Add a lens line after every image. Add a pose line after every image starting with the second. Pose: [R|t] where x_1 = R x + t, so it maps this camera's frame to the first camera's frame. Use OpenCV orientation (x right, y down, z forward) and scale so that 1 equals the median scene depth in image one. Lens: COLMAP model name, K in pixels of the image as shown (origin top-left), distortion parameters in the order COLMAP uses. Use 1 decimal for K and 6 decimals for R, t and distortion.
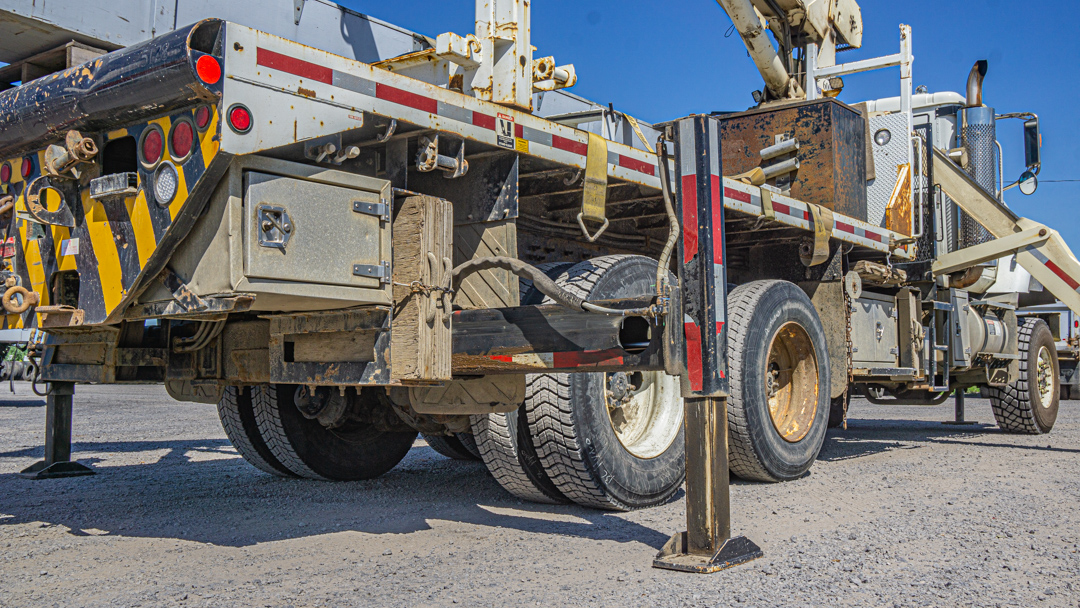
lens RADIAL K [[1039.5, 0, 540.0], [0, 1039.5, 304.0], [0, 0, 1]] dist [-0.018451, 0.006845]
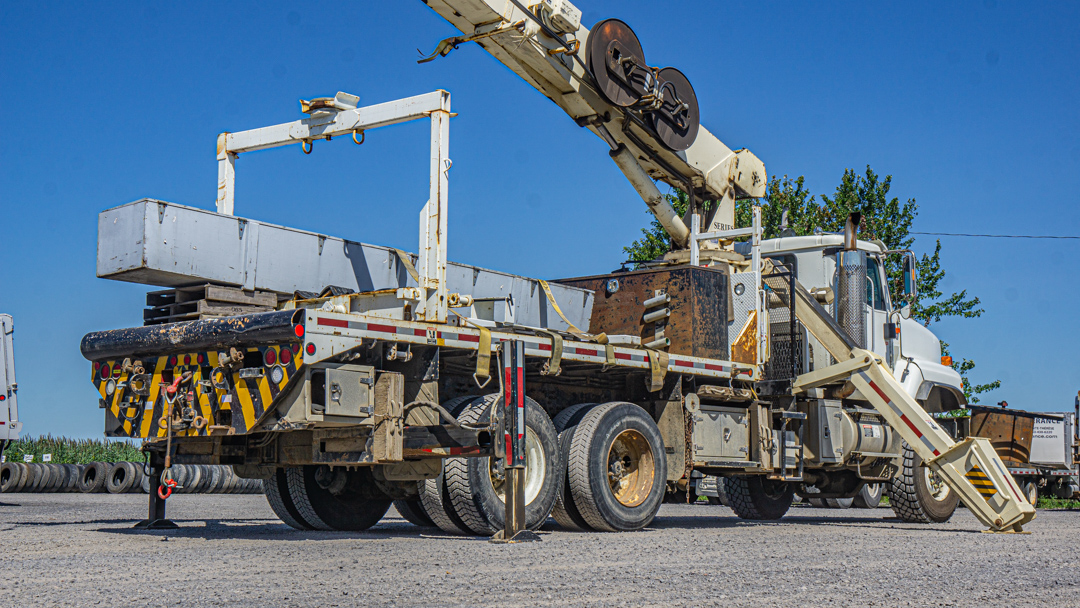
lens RADIAL K [[1529.9, 0, 540.0], [0, 1529.9, 304.0], [0, 0, 1]] dist [0.081005, 0.033434]
pose [[0.999320, -0.000110, -0.036872, 0.263582], [-0.001760, 0.998714, -0.050667, -0.074286], [0.036830, 0.050698, 0.998035, -1.796377]]
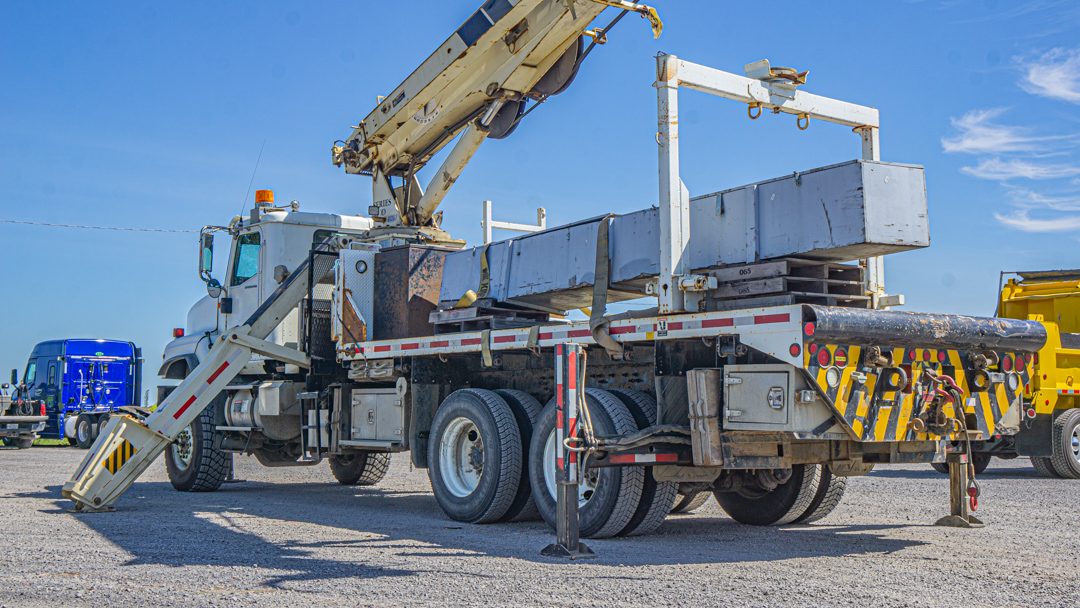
lens RADIAL K [[1302.6, 0, 540.0], [0, 1302.6, 304.0], [0, 0, 1]] dist [0.035014, 0.021762]
pose [[0.233149, 0.080360, 0.969115, -2.624420], [-0.066611, 0.995559, -0.066527, -0.014657], [-0.970157, -0.049043, 0.237467, 0.997682]]
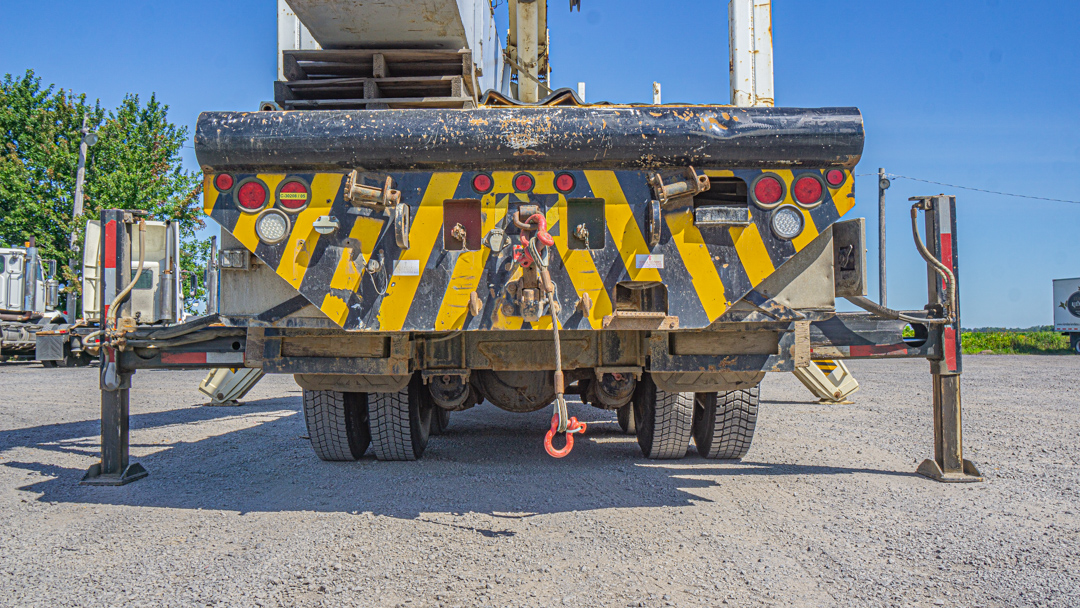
lens RADIAL K [[1015.4, 0, 540.0], [0, 1015.4, 304.0], [0, 0, 1]] dist [-0.045804, 0.000408]
pose [[0.775061, 0.014829, 0.631713, -1.030763], [-0.035894, 0.999144, 0.020586, -0.021379], [-0.630866, -0.038630, 0.774929, 0.157858]]
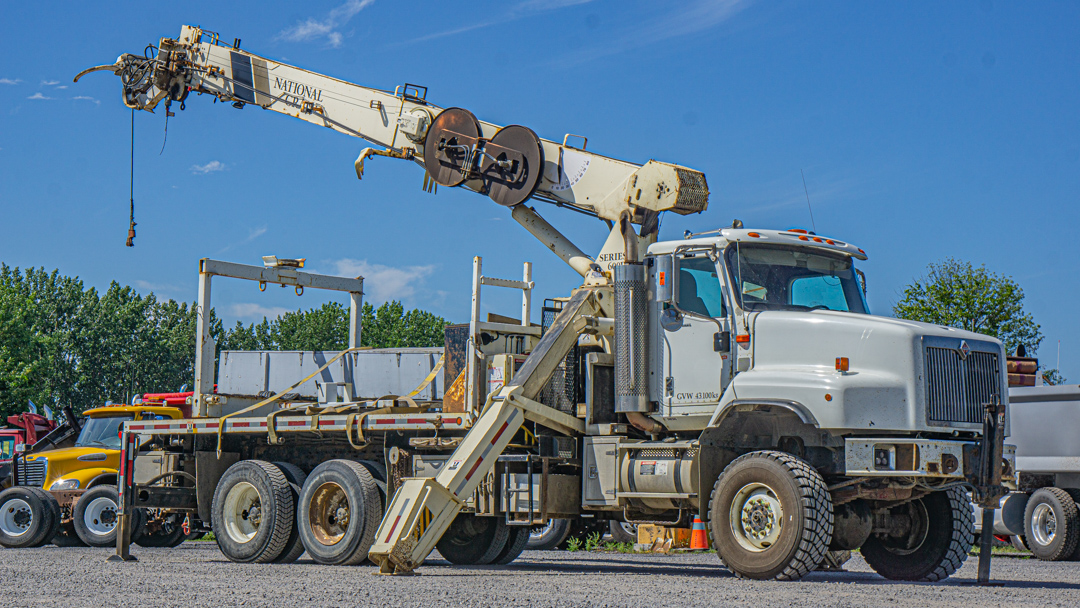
lens RADIAL K [[2413.8, 0, 540.0], [0, 2413.8, 304.0], [0, 0, 1]] dist [0.254427, -0.133916]
pose [[-0.098596, -0.090810, -0.990975, 6.380525], [0.053553, 0.993900, -0.096407, 0.194576], [0.993686, -0.062575, -0.093132, 2.501371]]
